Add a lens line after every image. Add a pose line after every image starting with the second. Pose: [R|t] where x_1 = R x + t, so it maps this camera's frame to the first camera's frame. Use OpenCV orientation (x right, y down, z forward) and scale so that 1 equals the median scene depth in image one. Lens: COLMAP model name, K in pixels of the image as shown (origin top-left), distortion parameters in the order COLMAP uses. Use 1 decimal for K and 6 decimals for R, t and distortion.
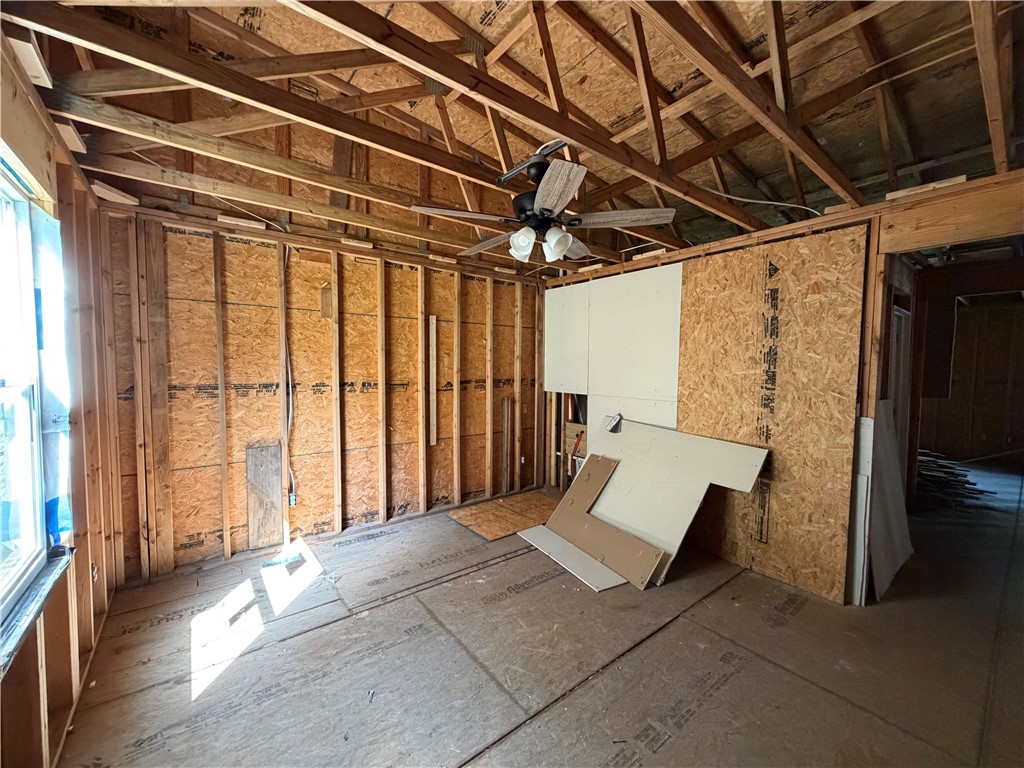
lens RADIAL K [[410.2, 0, 507.6], [0, 410.2, 384.6], [0, 0, 1]] dist [-0.000294, 0.000057]
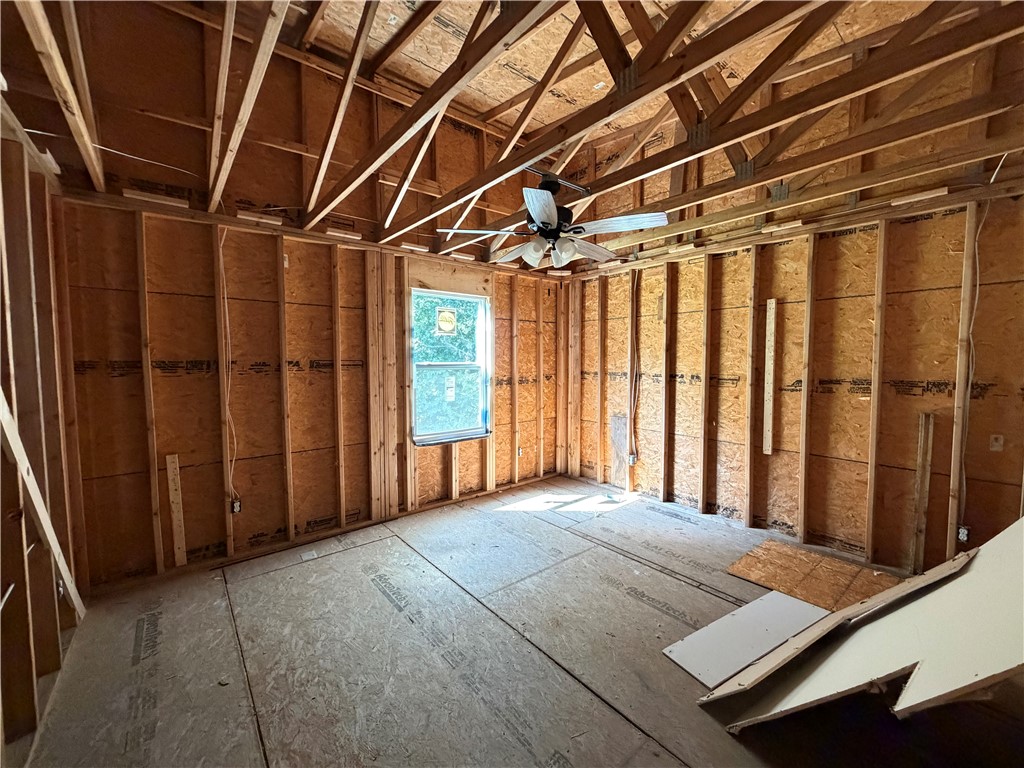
lens RADIAL K [[410.2, 0, 507.0], [0, 410.2, 383.7], [0, 0, 1]] dist [-0.000294, 0.000057]
pose [[0.021633, 0.055417, -0.998229, 0.810099], [-0.043577, 0.997566, 0.054436, -0.023381], [0.998816, 0.042322, 0.023996, 0.566231]]
